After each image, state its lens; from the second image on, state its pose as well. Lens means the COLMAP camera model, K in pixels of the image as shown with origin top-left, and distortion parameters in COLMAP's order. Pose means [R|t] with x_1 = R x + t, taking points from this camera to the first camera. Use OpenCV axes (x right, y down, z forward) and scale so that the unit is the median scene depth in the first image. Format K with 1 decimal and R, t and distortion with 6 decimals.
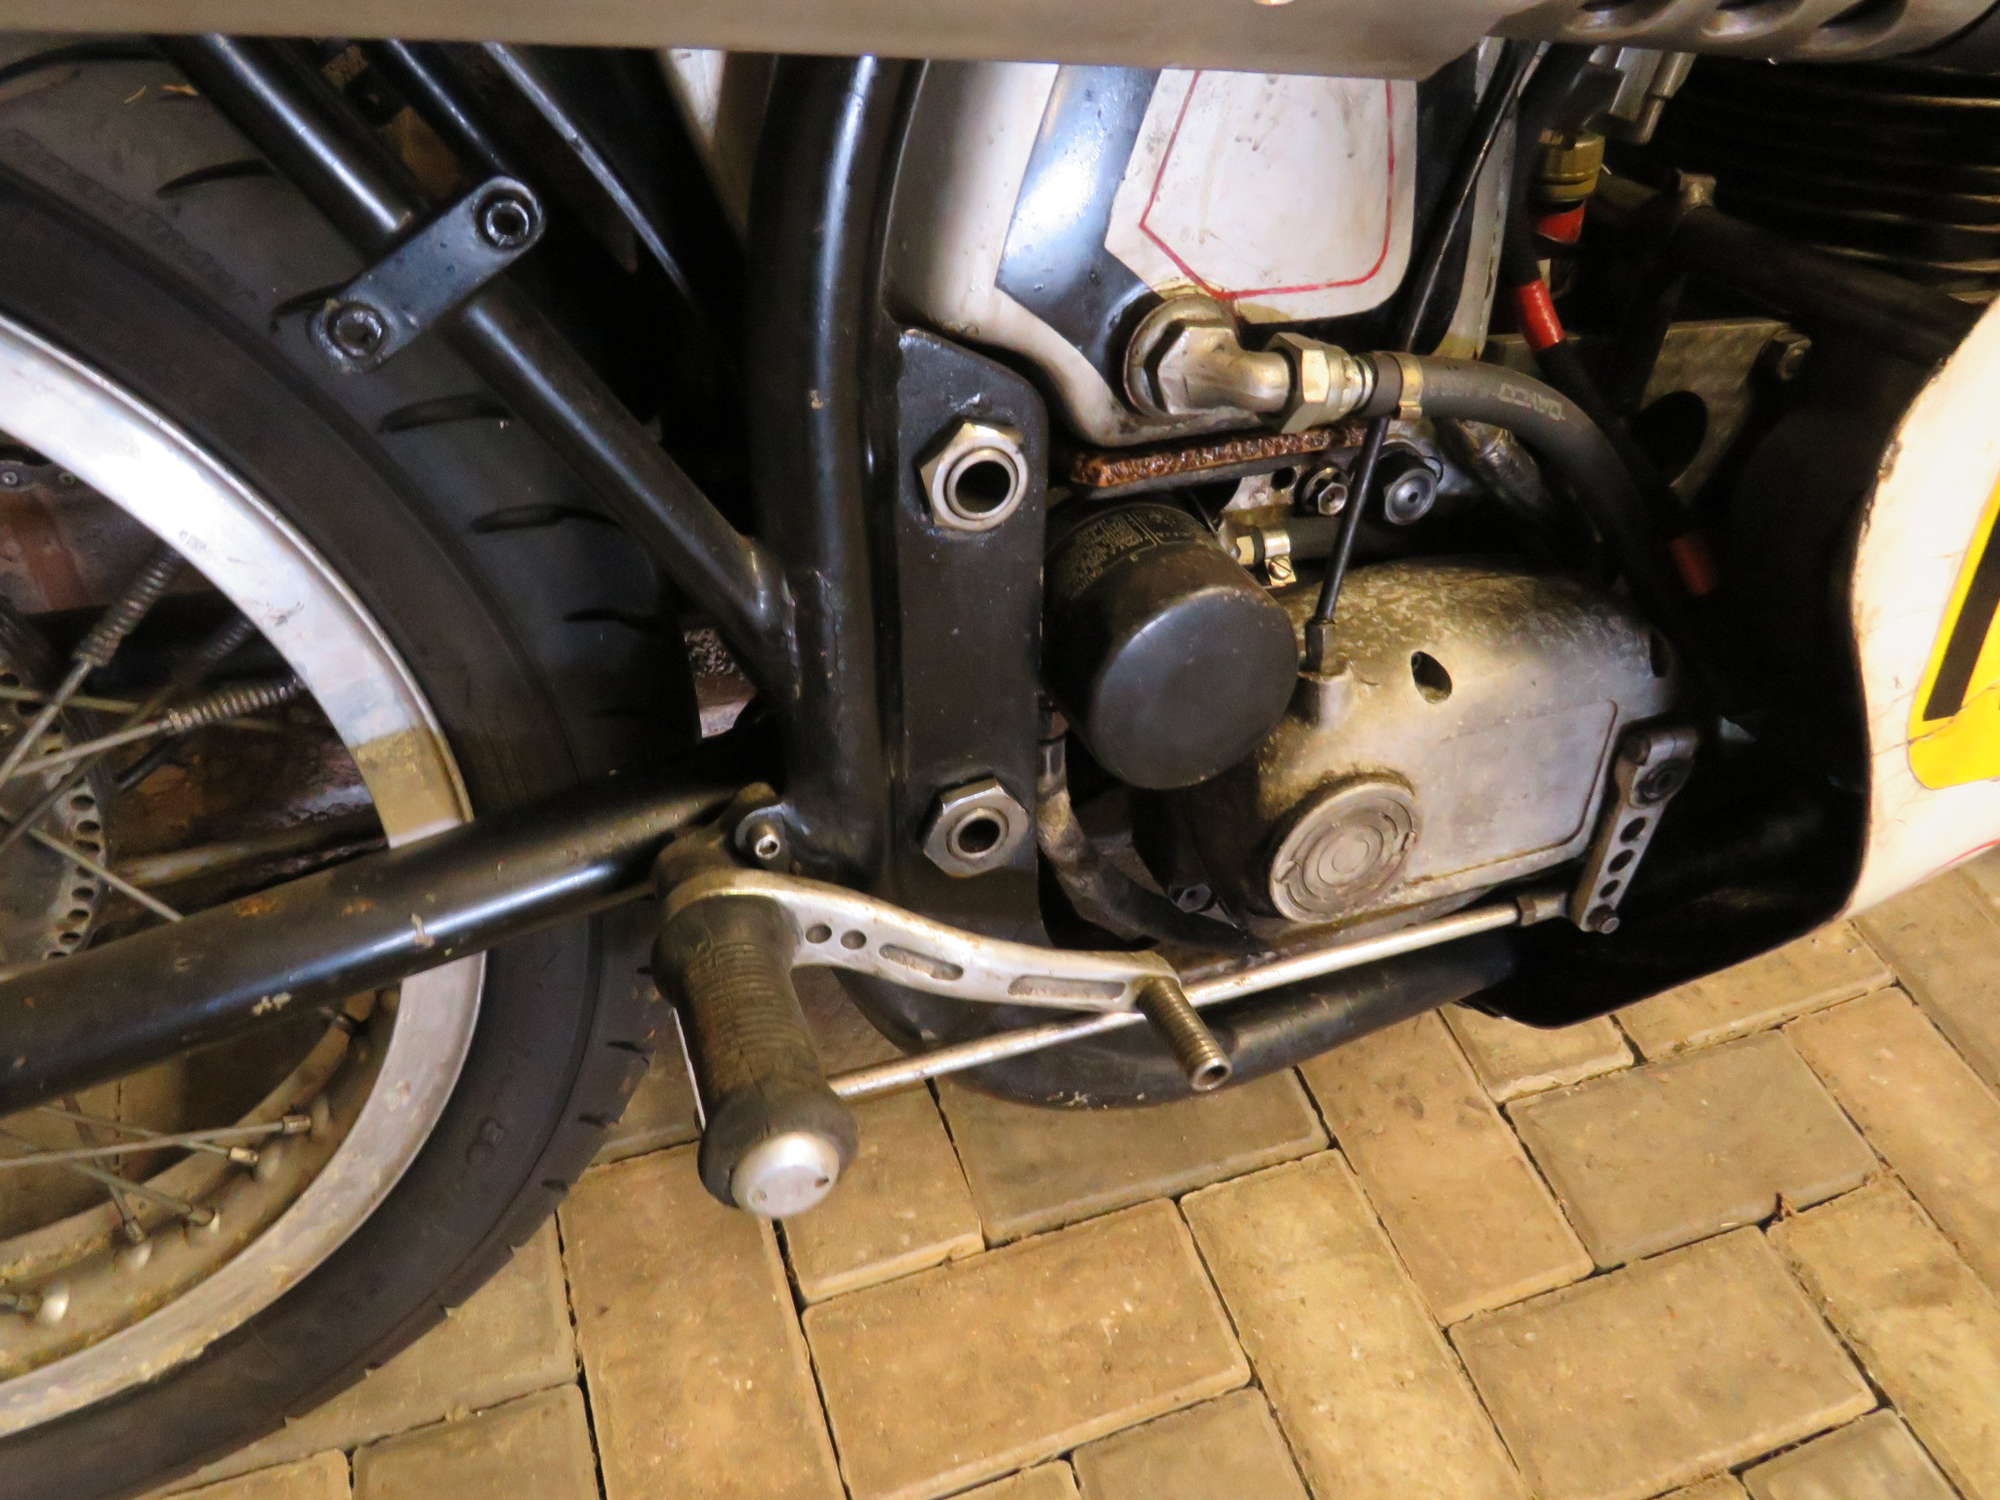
lens RADIAL K [[1412.6, 0, 989.3], [0, 1412.6, 747.3], [0, 0, 1]] dist [-0.025914, 0.004573]
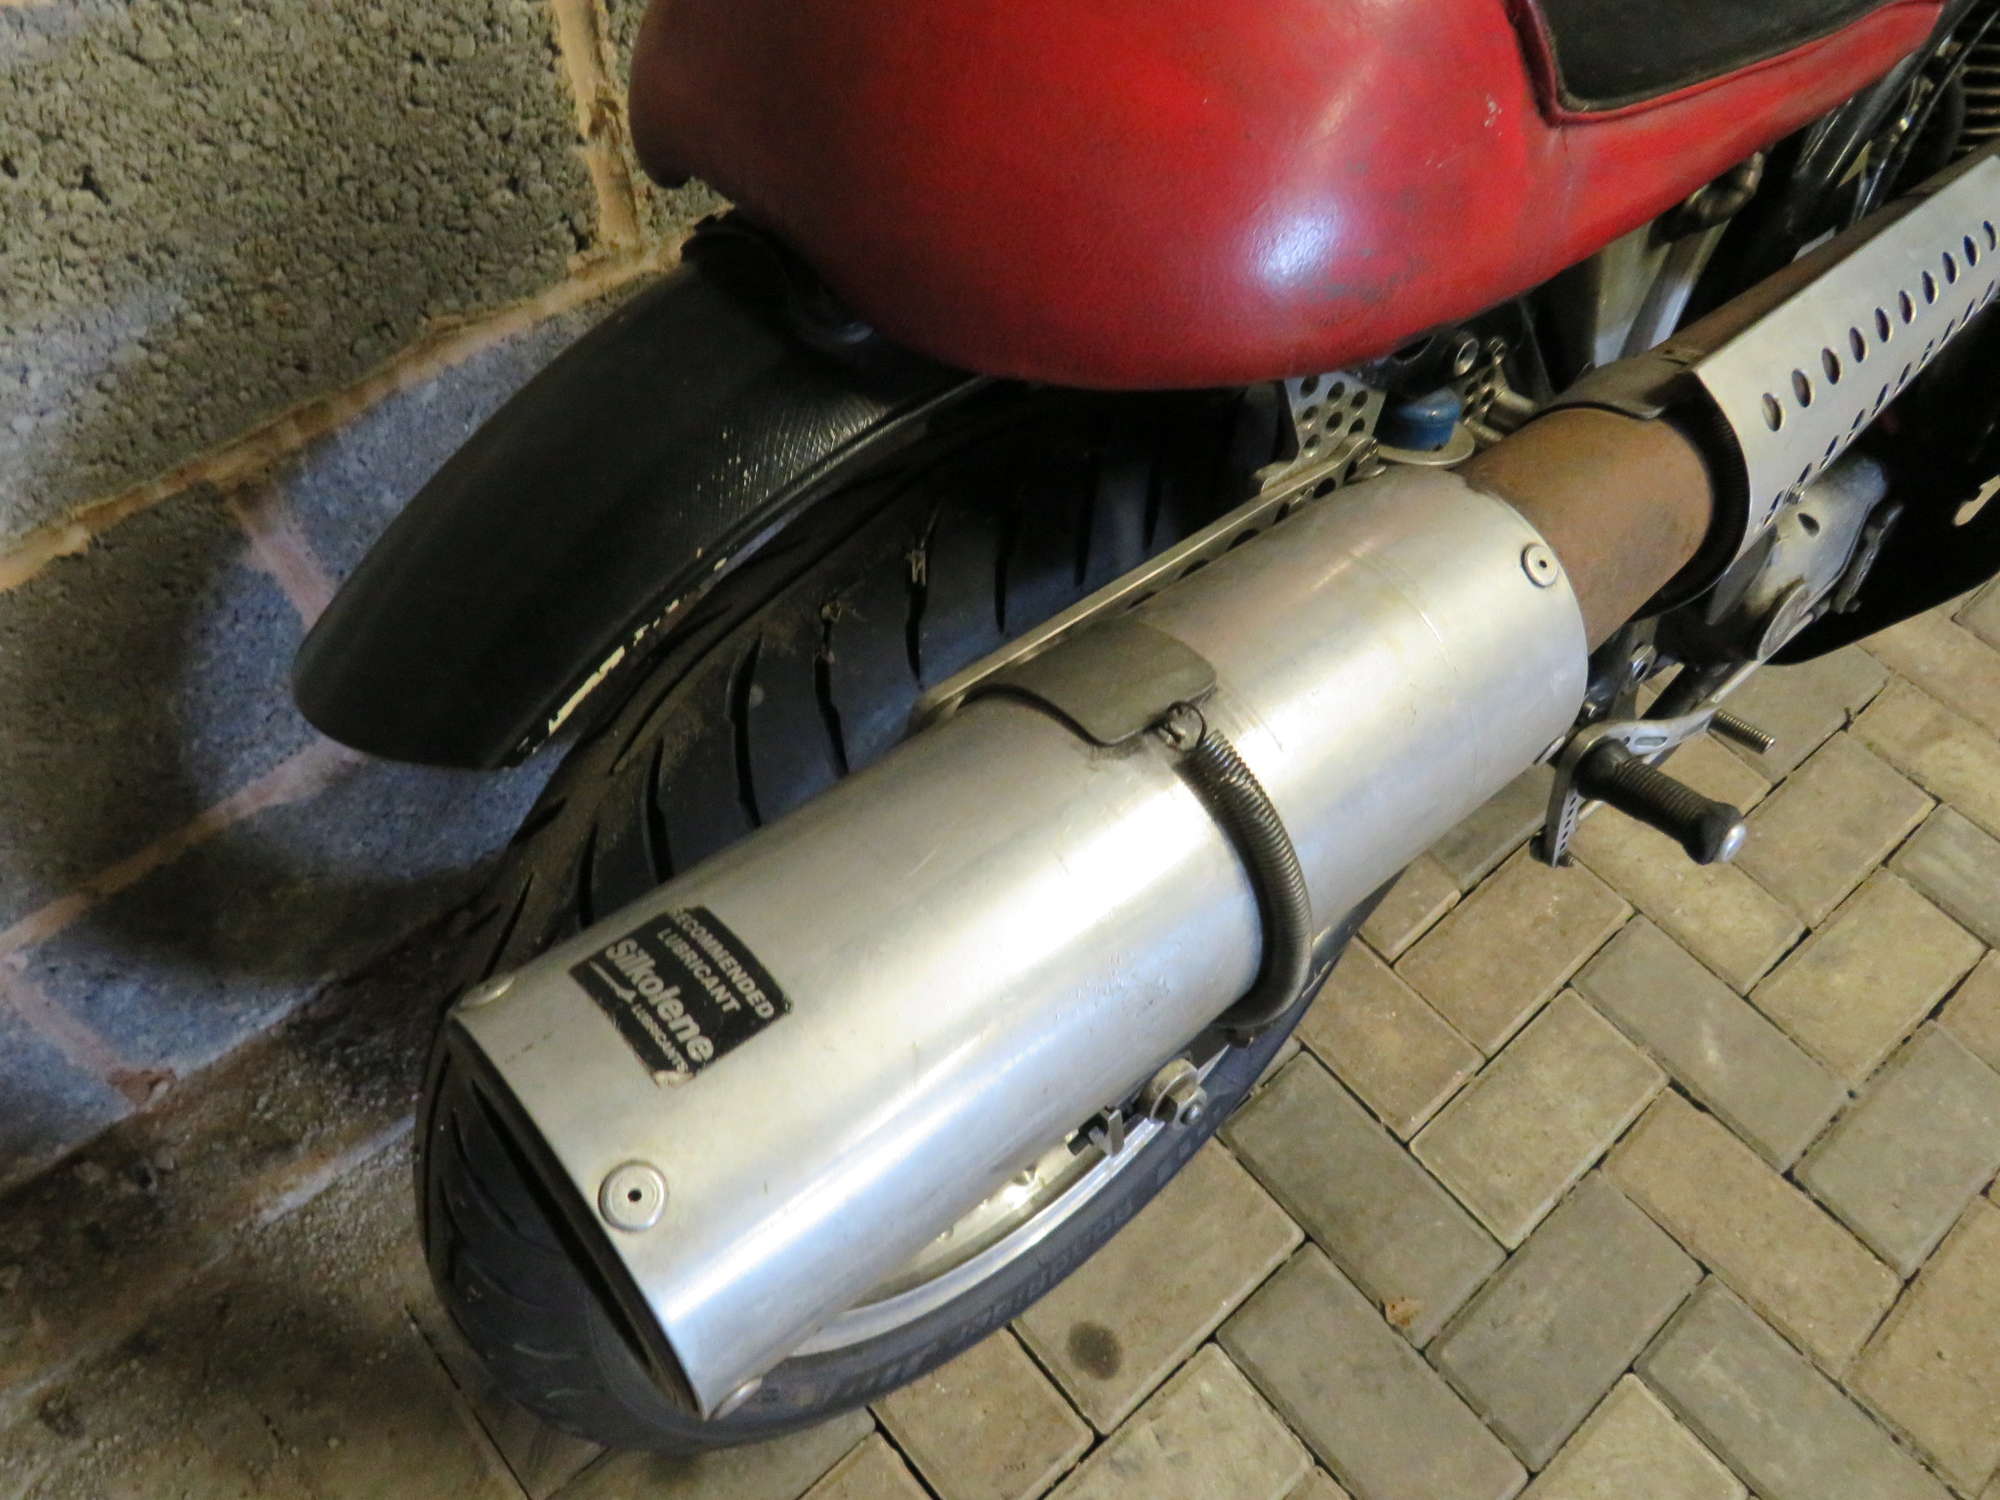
lens RADIAL K [[1412.6, 0, 992.1], [0, 1412.6, 742.6], [0, 0, 1]] dist [-0.025914, 0.004573]
pose [[0.933277, -0.326329, 0.150014, -0.728116], [0.293249, 0.933510, 0.206309, -0.318389], [-0.207364, -0.148552, 0.966919, -0.451760]]
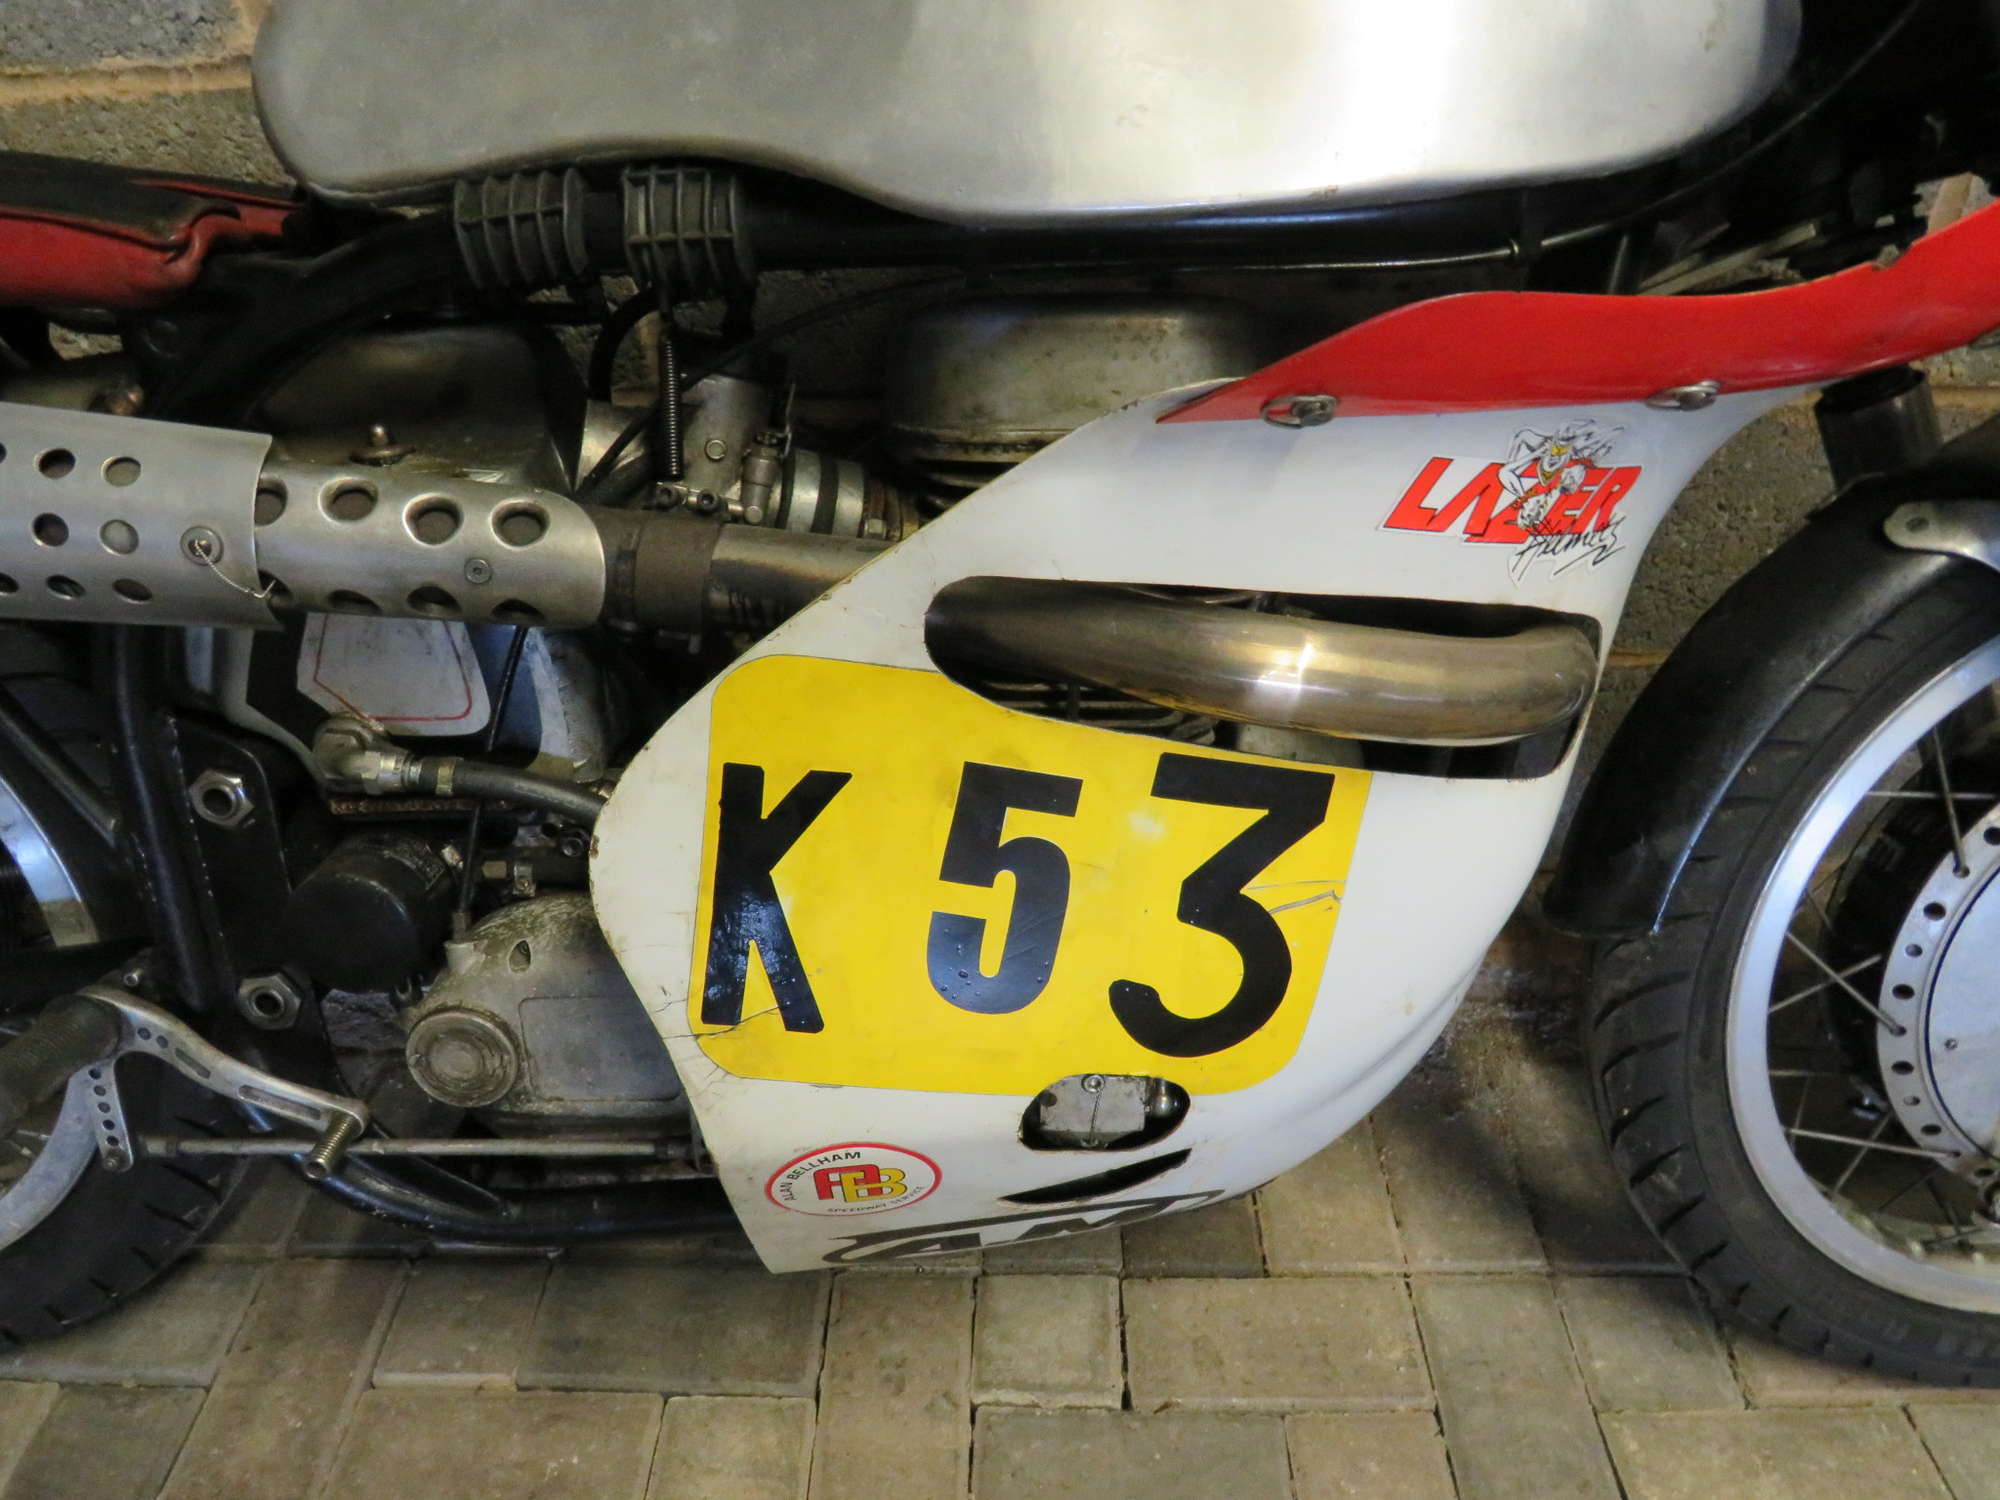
lens RADIAL K [[1412.6, 0, 997.9], [0, 1412.6, 741.5], [0, 0, 1]] dist [-0.025914, 0.004573]
pose [[0.932792, 0.099423, -0.346430, 0.855840], [-0.185117, 0.956888, -0.223825, -0.016117], [0.309241, 0.272912, 0.910982, -0.231173]]
